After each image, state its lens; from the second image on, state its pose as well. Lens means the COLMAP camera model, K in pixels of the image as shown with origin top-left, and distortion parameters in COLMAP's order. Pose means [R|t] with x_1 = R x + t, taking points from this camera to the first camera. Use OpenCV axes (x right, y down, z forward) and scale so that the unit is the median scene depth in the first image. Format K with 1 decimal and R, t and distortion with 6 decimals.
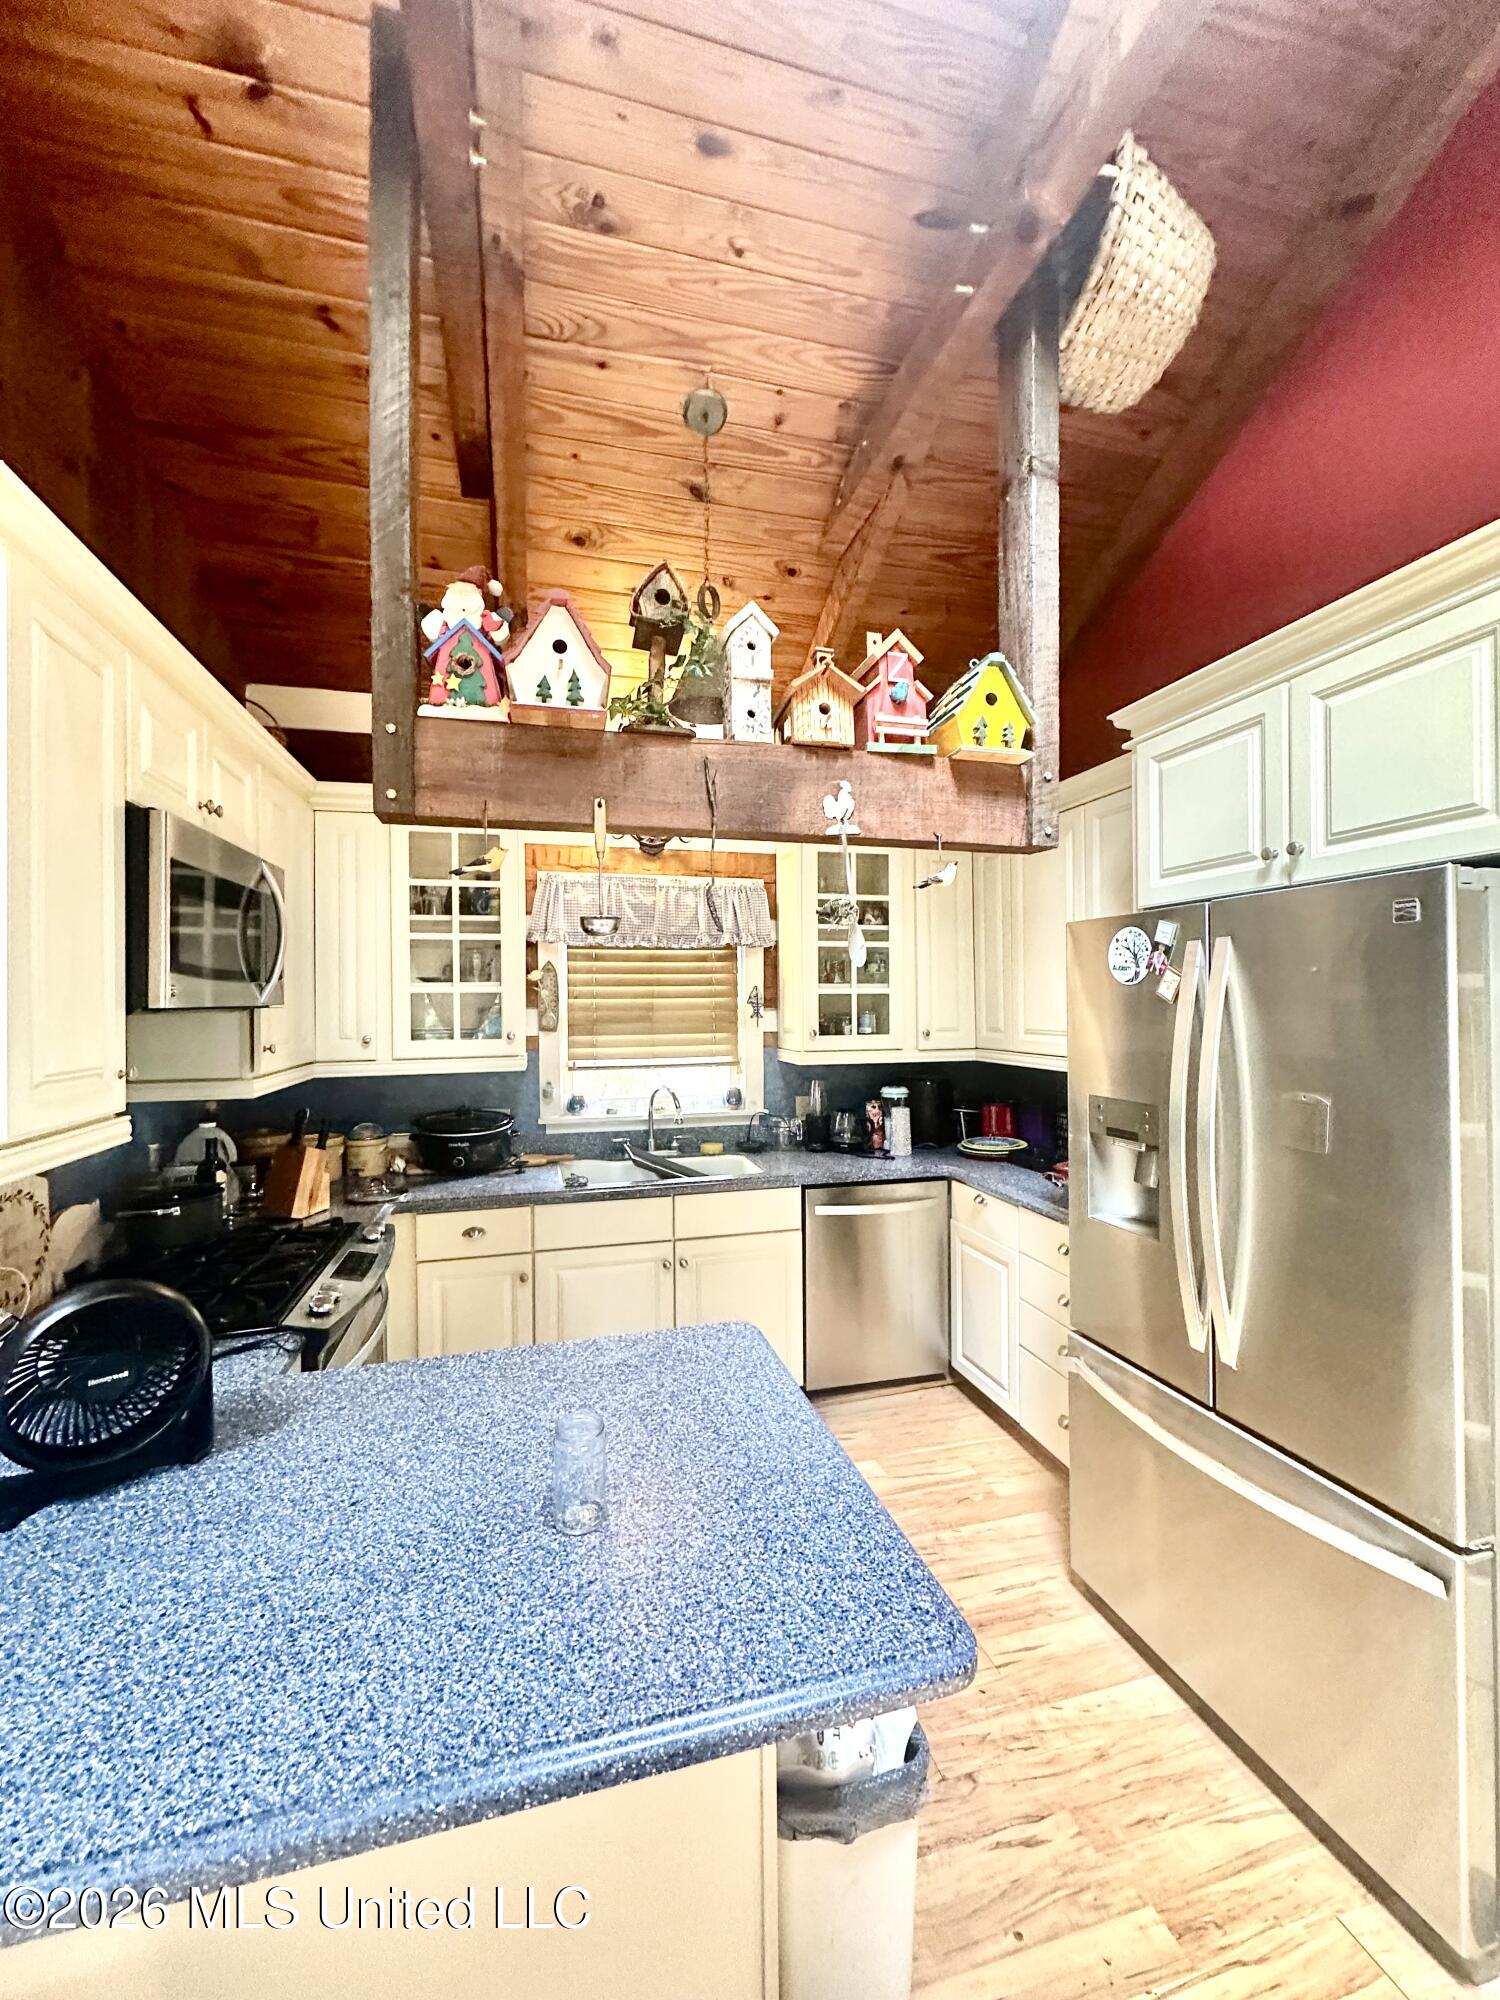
lens RADIAL K [[795.7, 0, 744.4], [0, 795.7, 1002.8], [0, 0, 1]] dist [-0.002841, -0.000036]
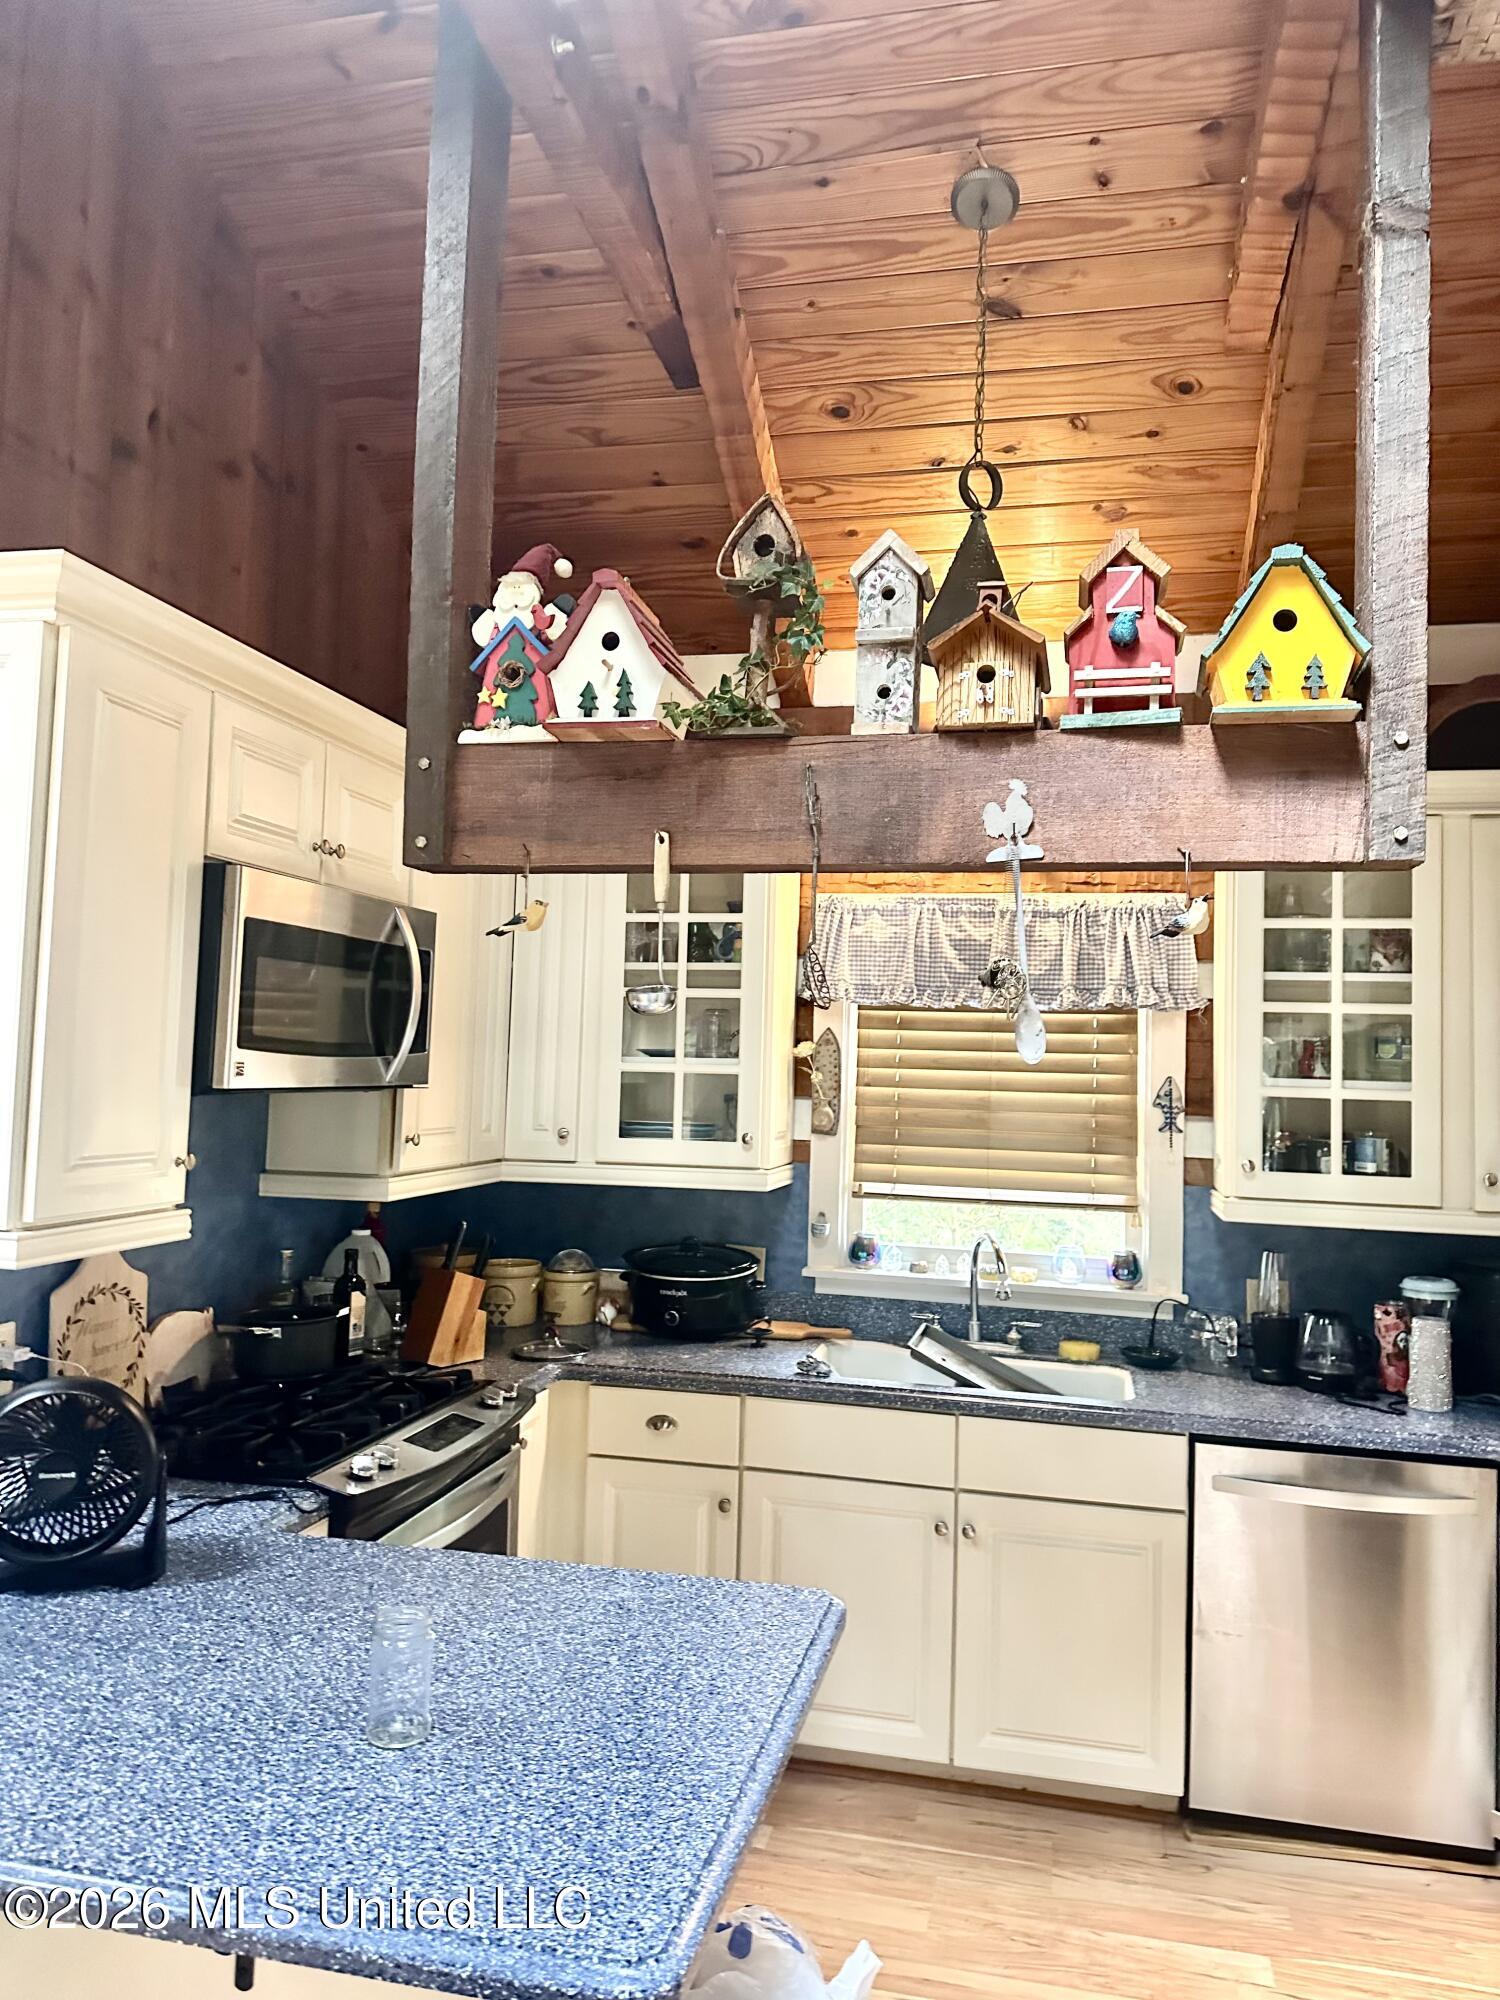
lens RADIAL K [[1400.7, 0, 750.7], [0, 1400.7, 991.0], [0, 0, 1]] dist [0.103582, -0.158640]
pose [[0.883110, 0.006788, -0.469116, 0.298831], [-0.036836, 0.997812, -0.054905, -0.021060], [0.467717, 0.065768, 0.881428, -0.069372]]
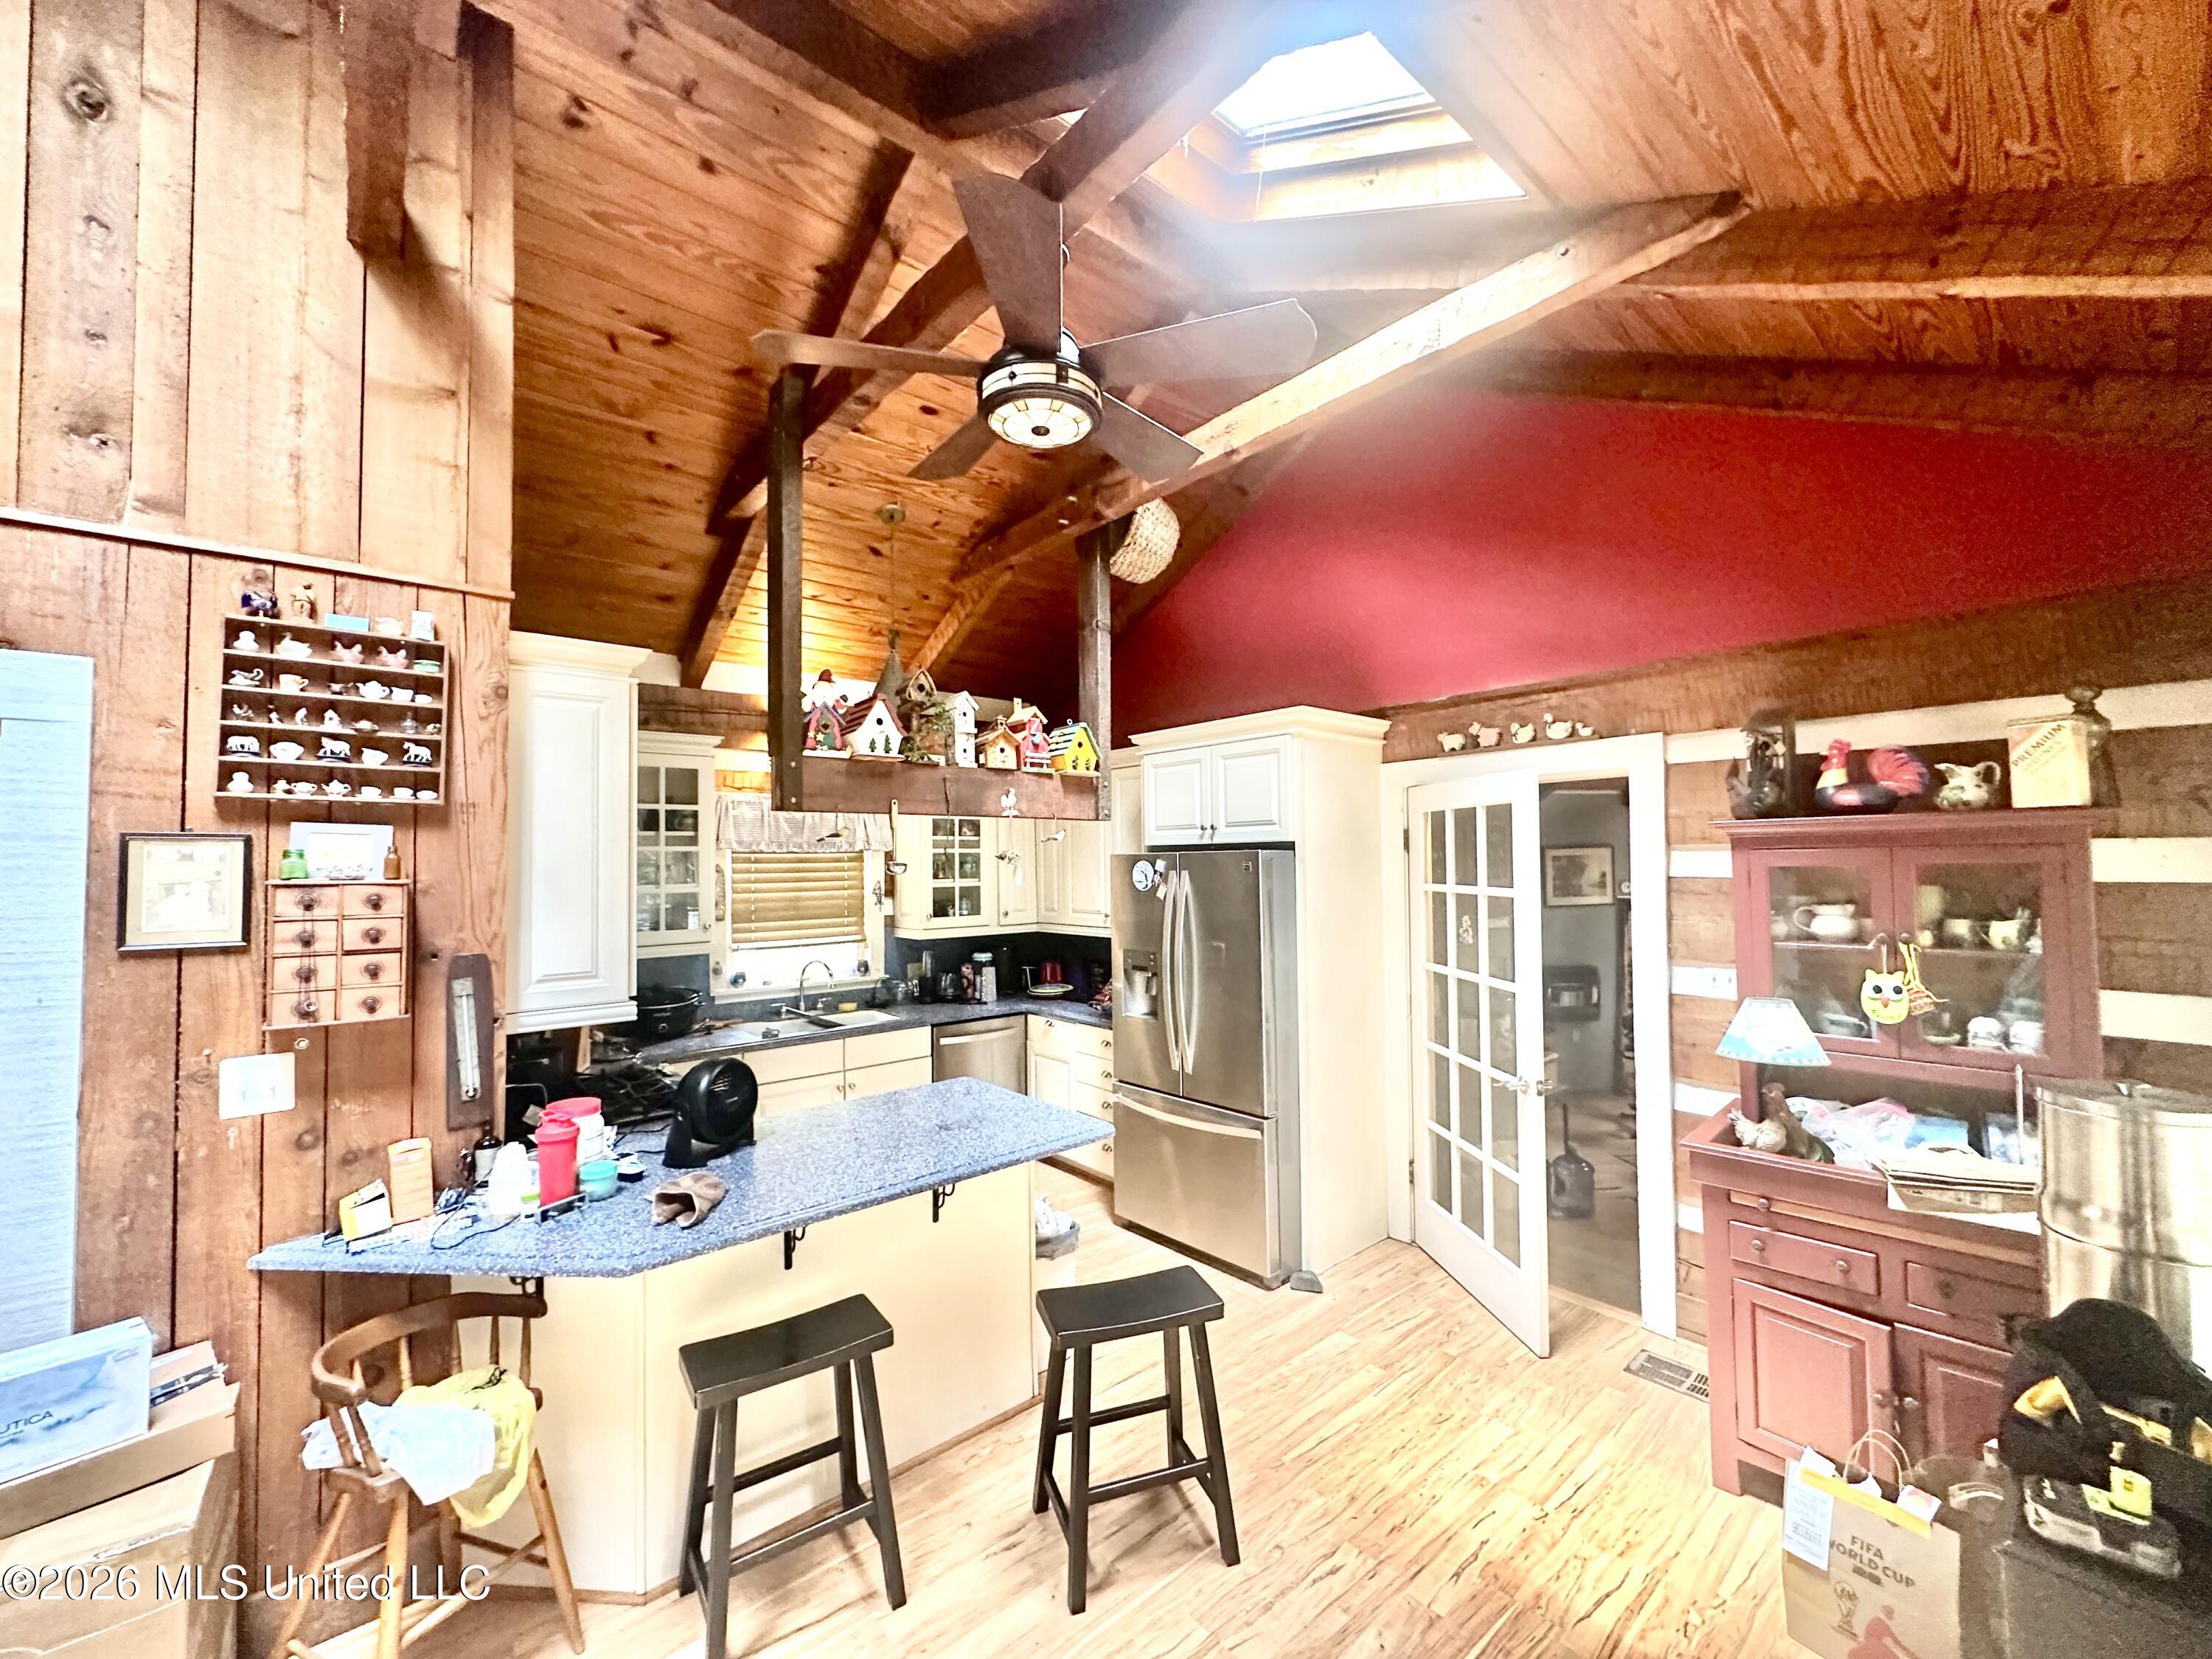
lens RADIAL K [[880.0, 0, 1103.8], [0, 880.0, 835.1], [0, 0, 1]] dist [-0.002841, -0.000036]
pose [[0.902910, 0.009422, 0.429727, -0.360991], [0.005894, 0.999394, -0.034297, -0.058190], [-0.429789, 0.033500, 0.902307, -0.616479]]
